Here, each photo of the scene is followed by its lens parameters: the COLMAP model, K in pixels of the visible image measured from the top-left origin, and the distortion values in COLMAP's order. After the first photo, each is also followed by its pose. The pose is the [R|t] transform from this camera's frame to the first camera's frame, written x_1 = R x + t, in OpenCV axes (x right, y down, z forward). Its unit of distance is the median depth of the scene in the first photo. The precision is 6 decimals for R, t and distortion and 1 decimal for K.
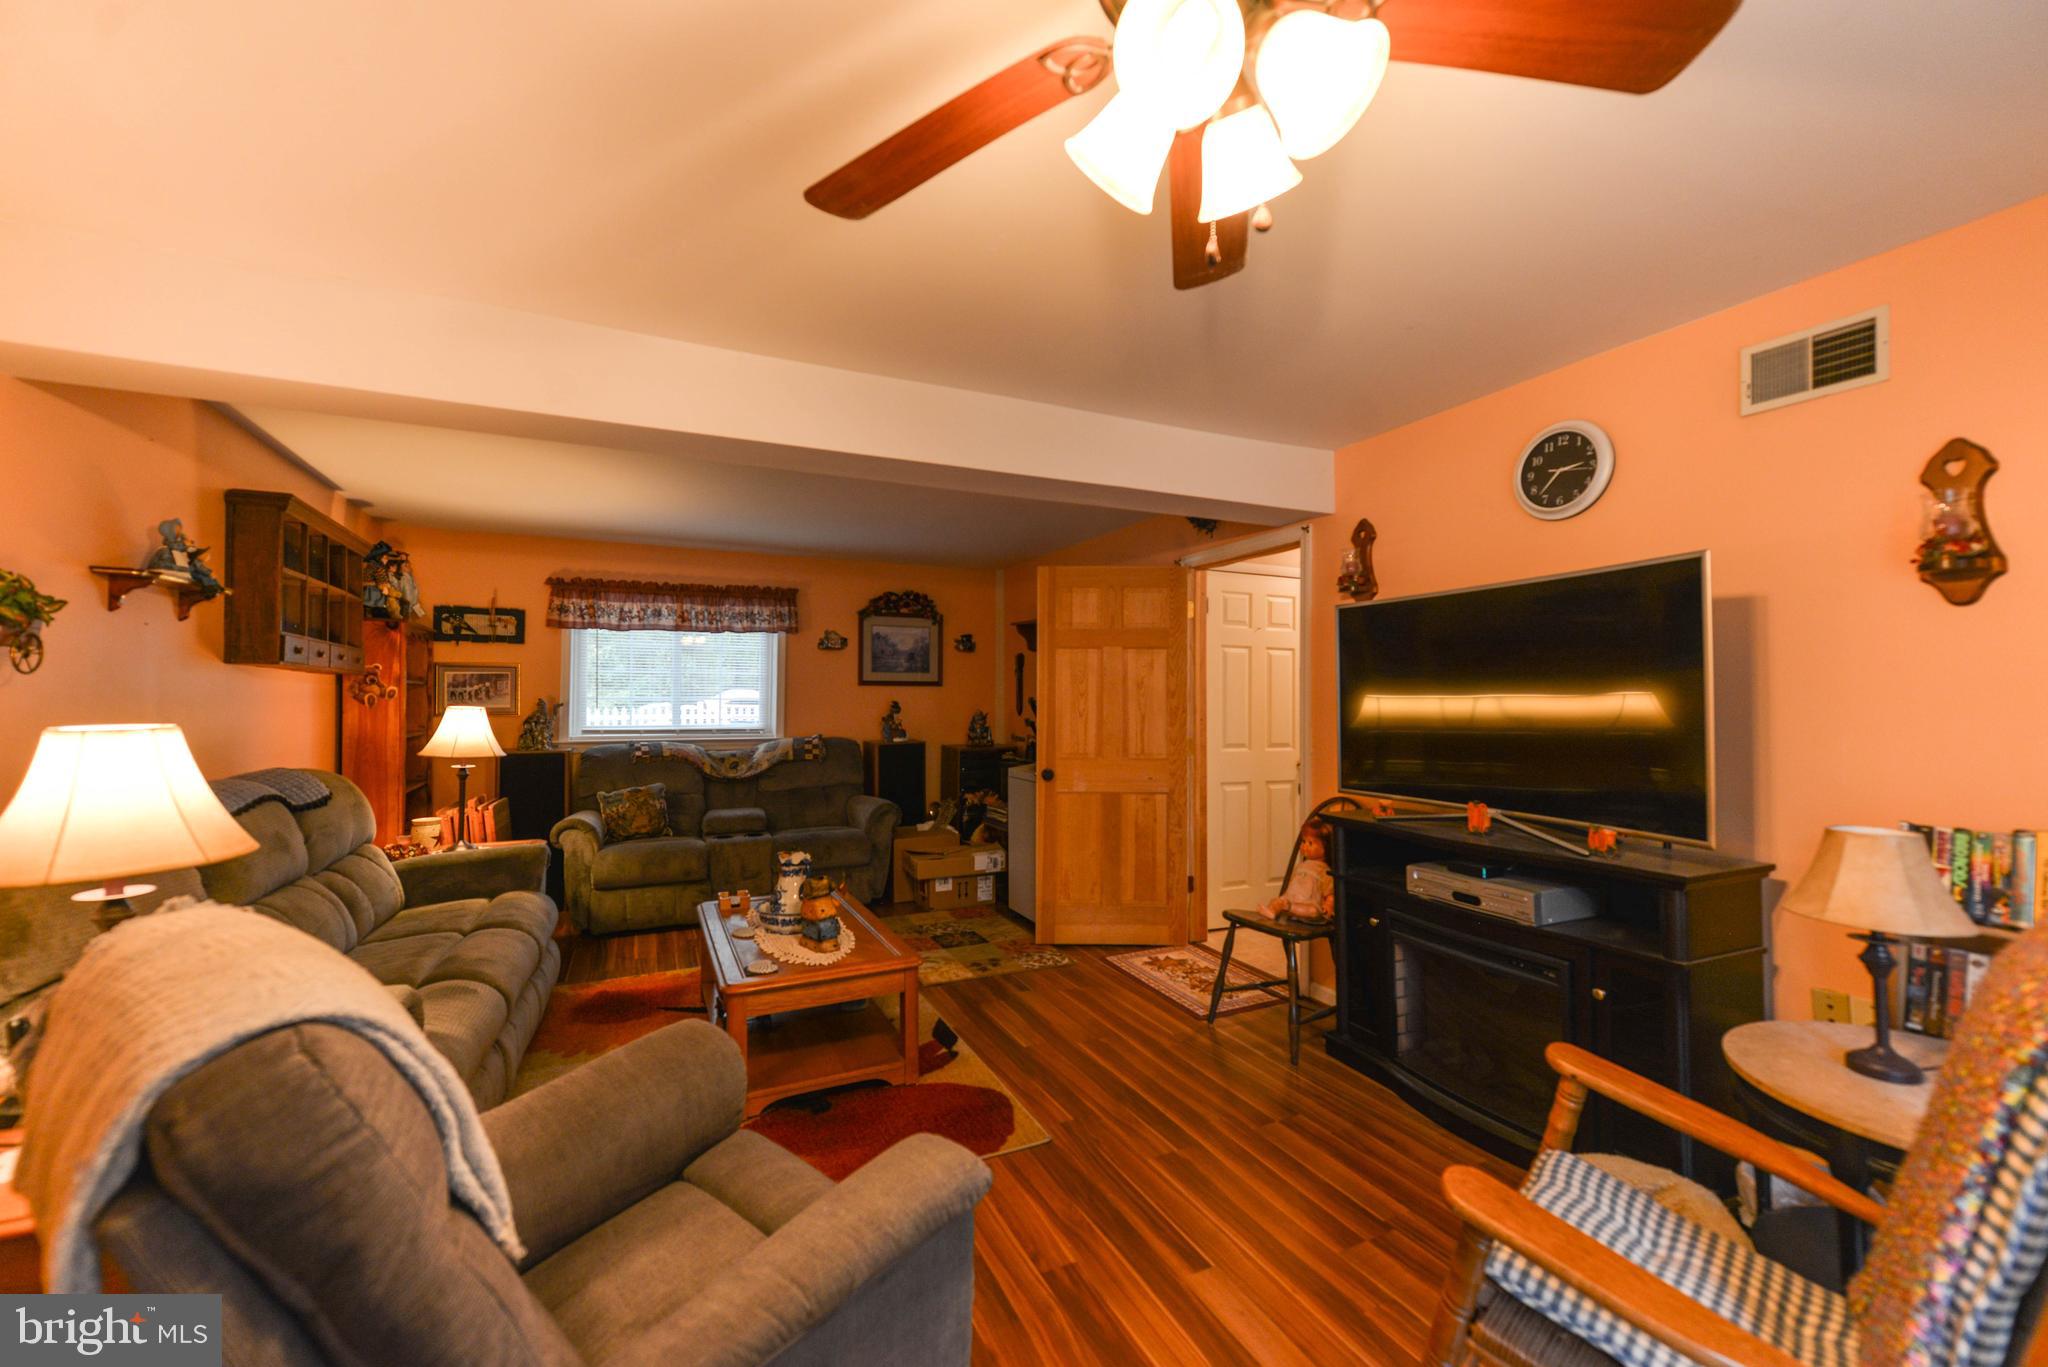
lens RADIAL K [[801.0, 0, 1018.8], [0, 801.0, 685.8], [0, 0, 1]] dist [0.001717, -0.000416]
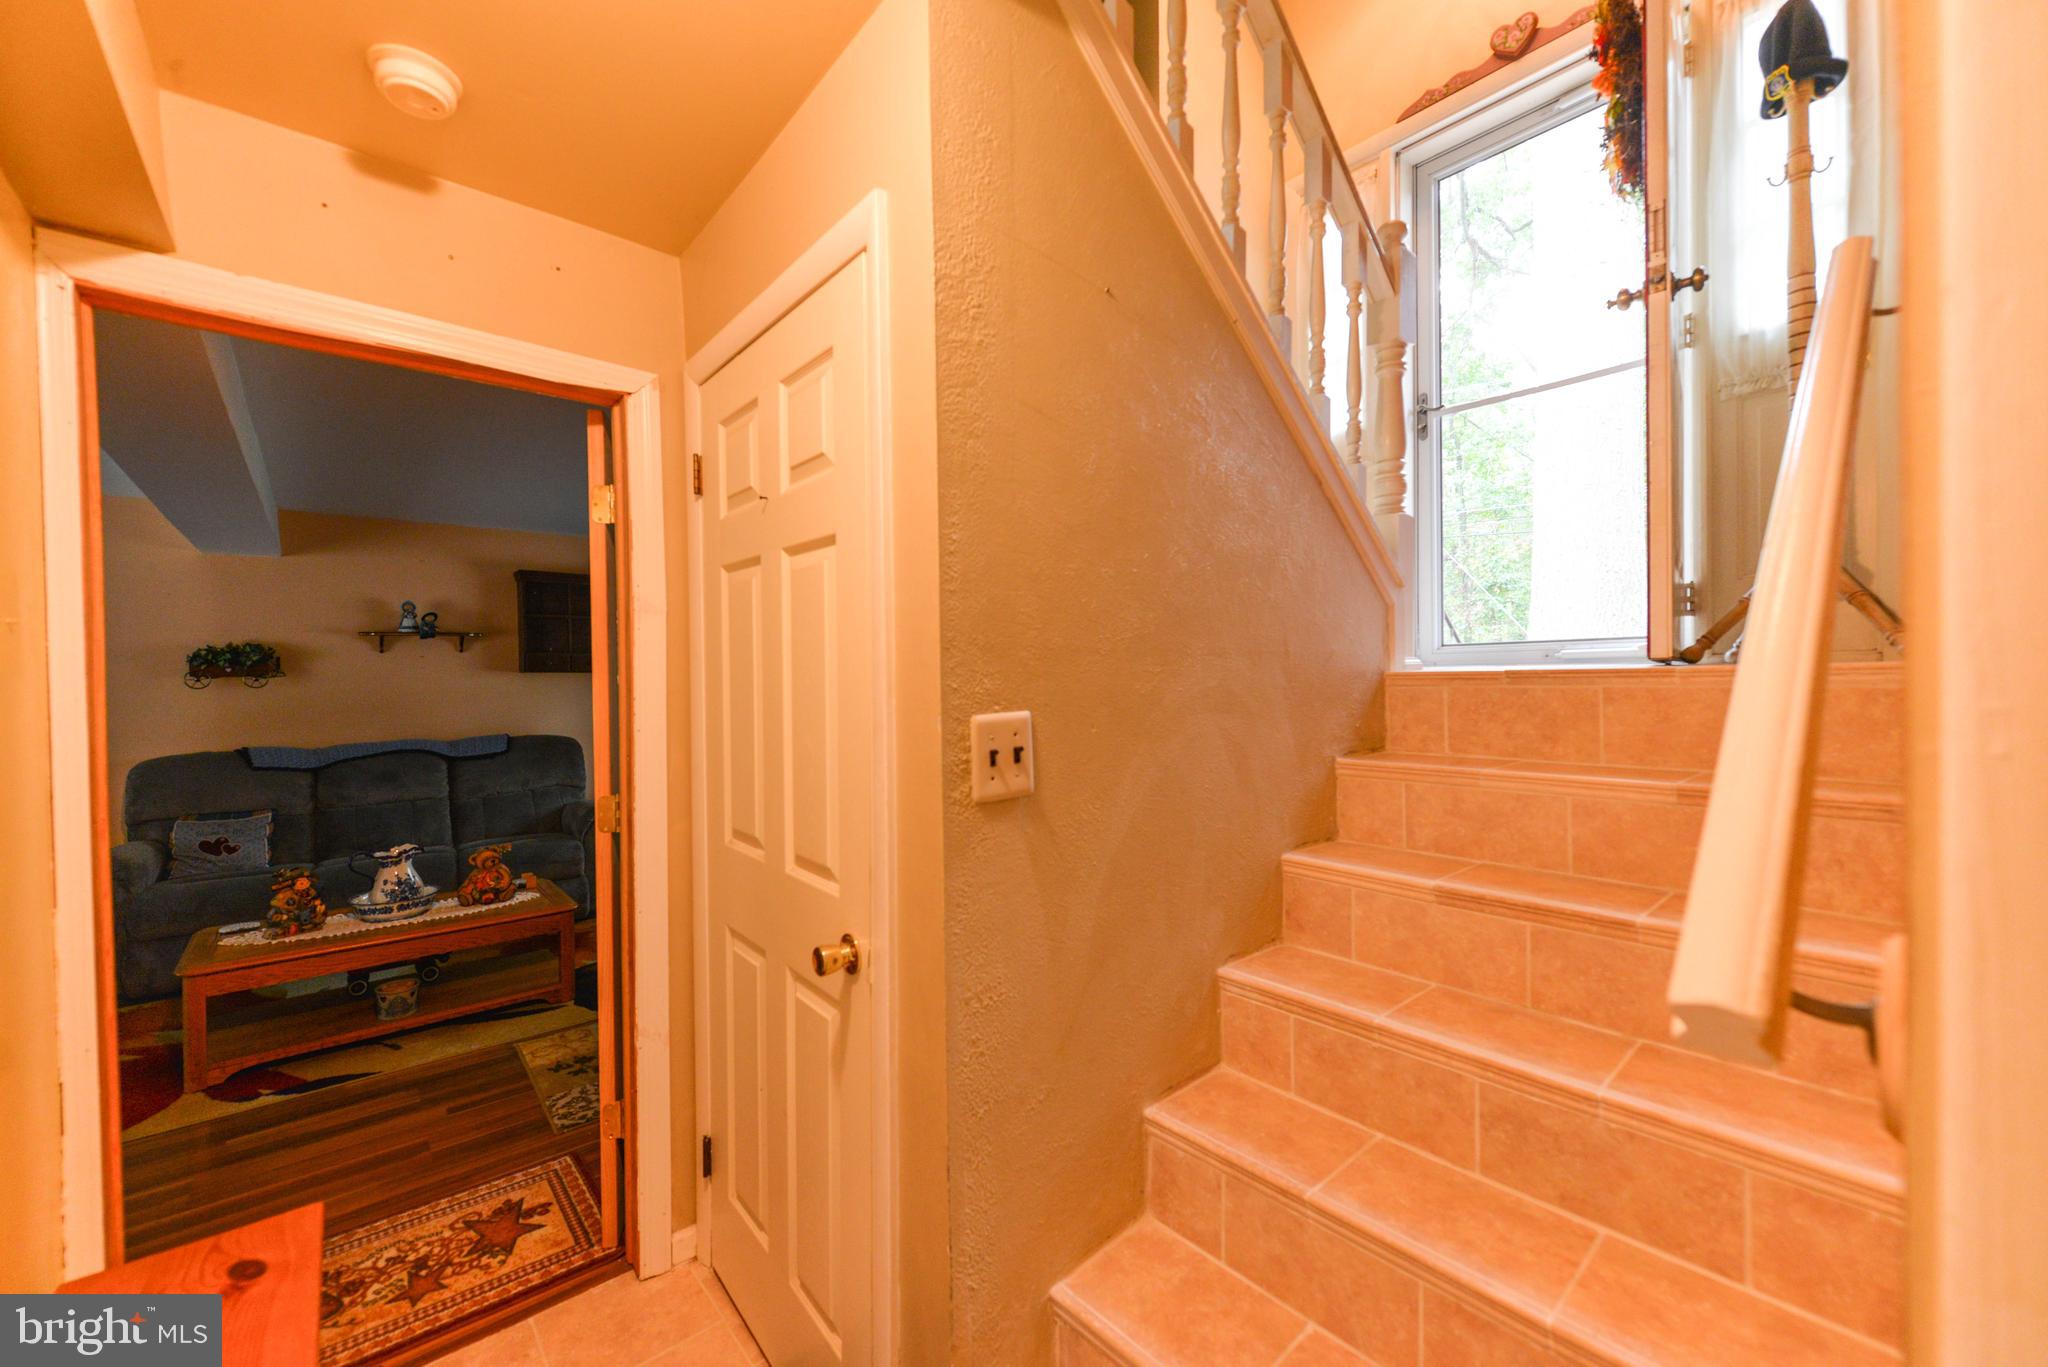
lens RADIAL K [[801.0, 0, 1018.8], [0, 801.0, 685.8], [0, 0, 1]] dist [0.001717, -0.000416]
pose [[0.282325, 0.011120, -0.959254, 0.604172], [0.027249, 0.999436, 0.019606, -0.002092], [0.958932, -0.031674, 0.281863, 0.932251]]
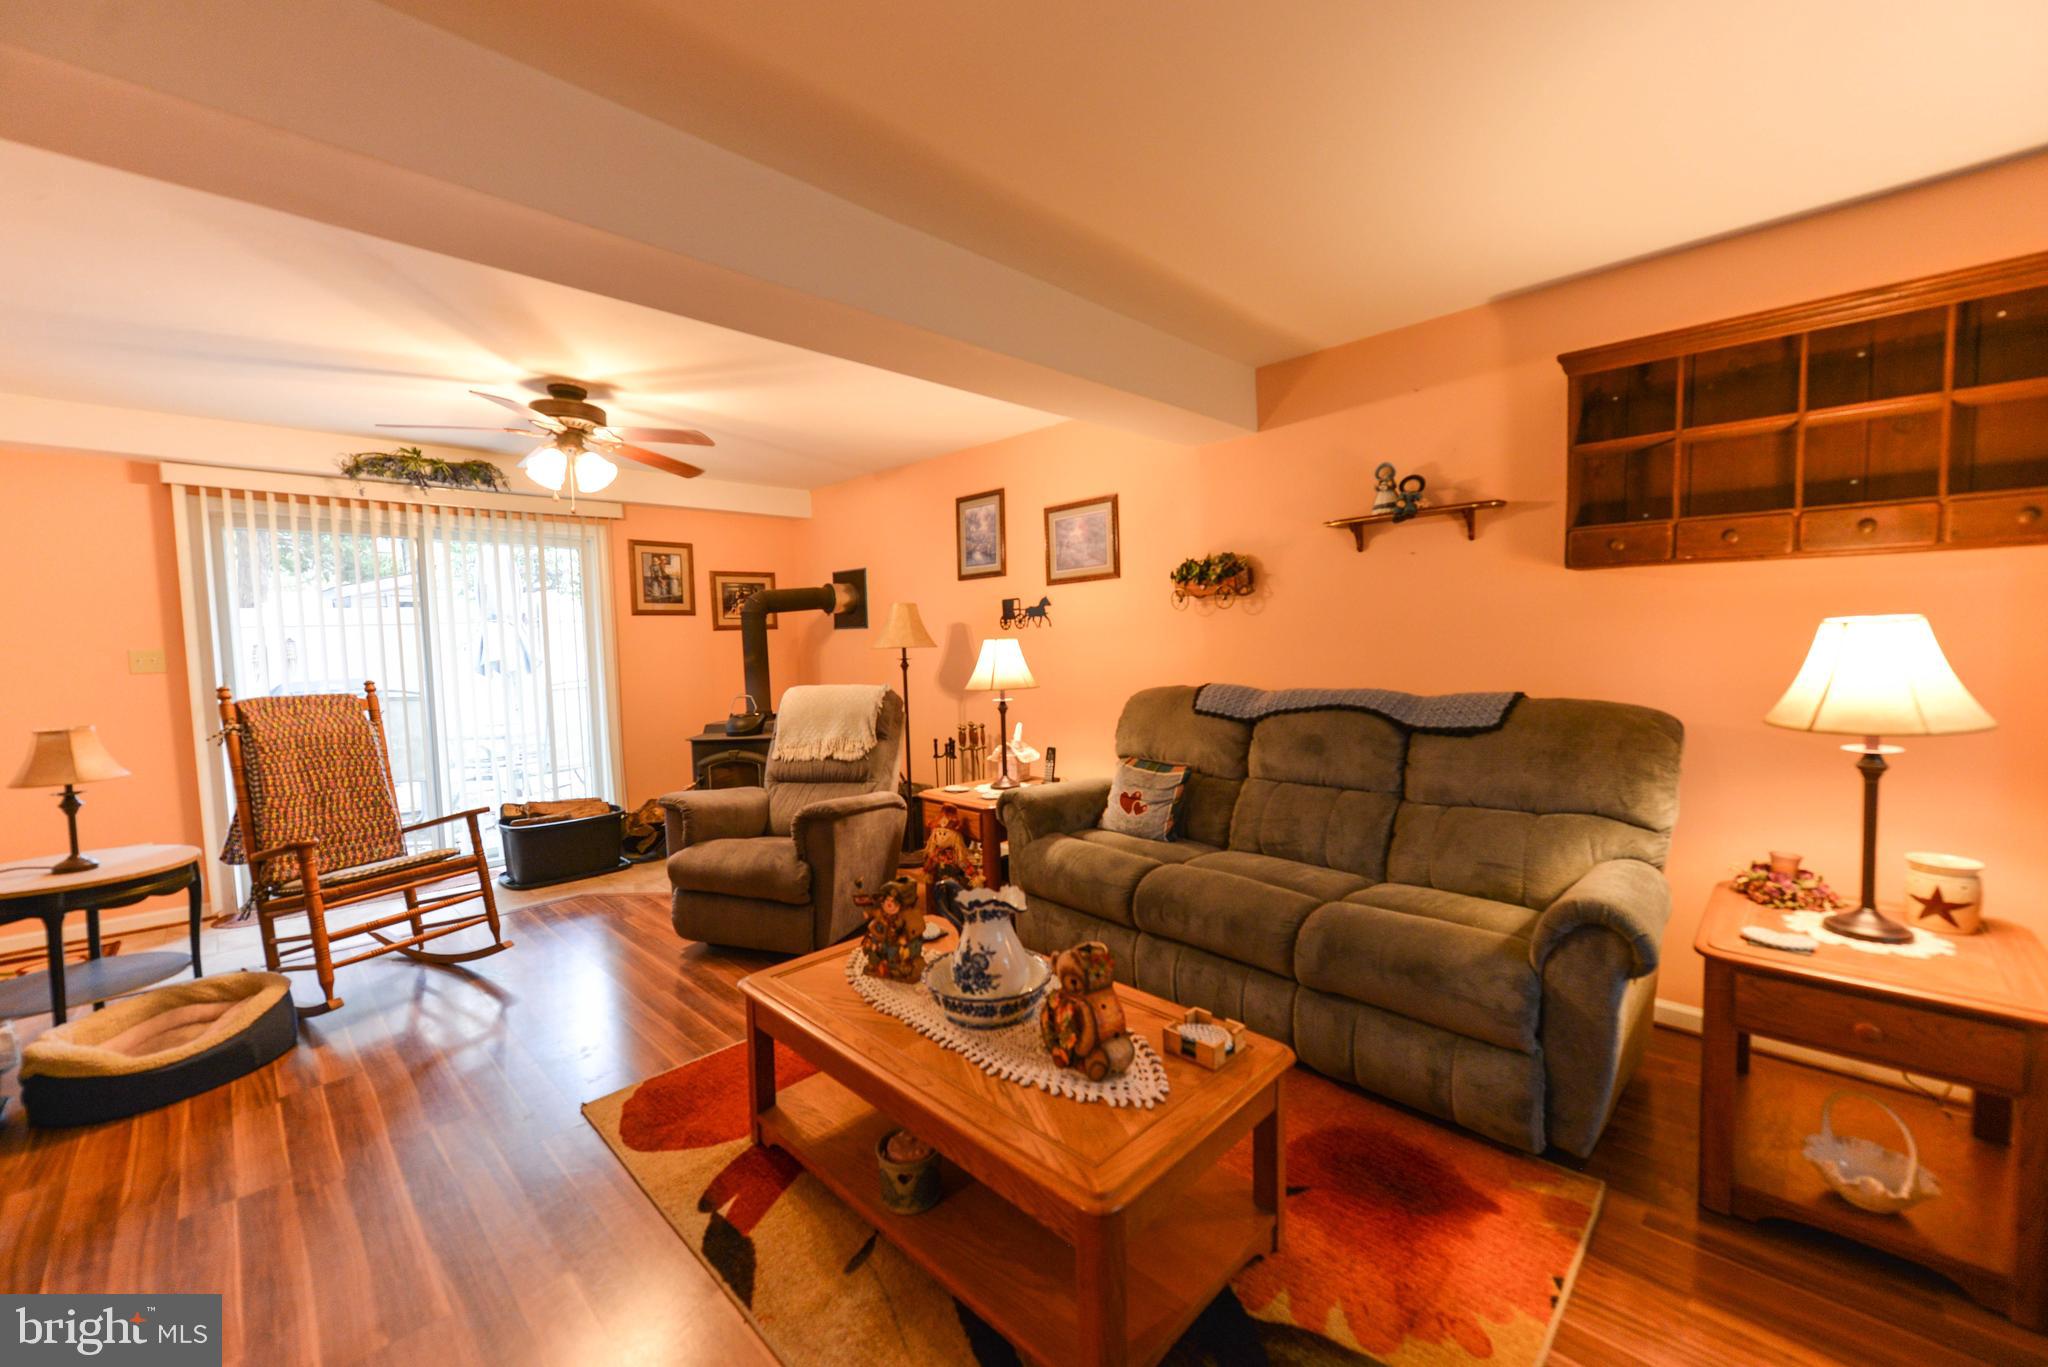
lens RADIAL K [[807.6, 0, 1032.7], [0, 807.6, 685.9], [0, 0, 1]] dist [0.017153, -0.000032]
pose [[-0.934084, 0.052718, -0.353140, -0.067887], [0.036202, 0.997927, 0.053215, 0.017633], [0.355213, 0.036923, -0.934056, 0.975206]]
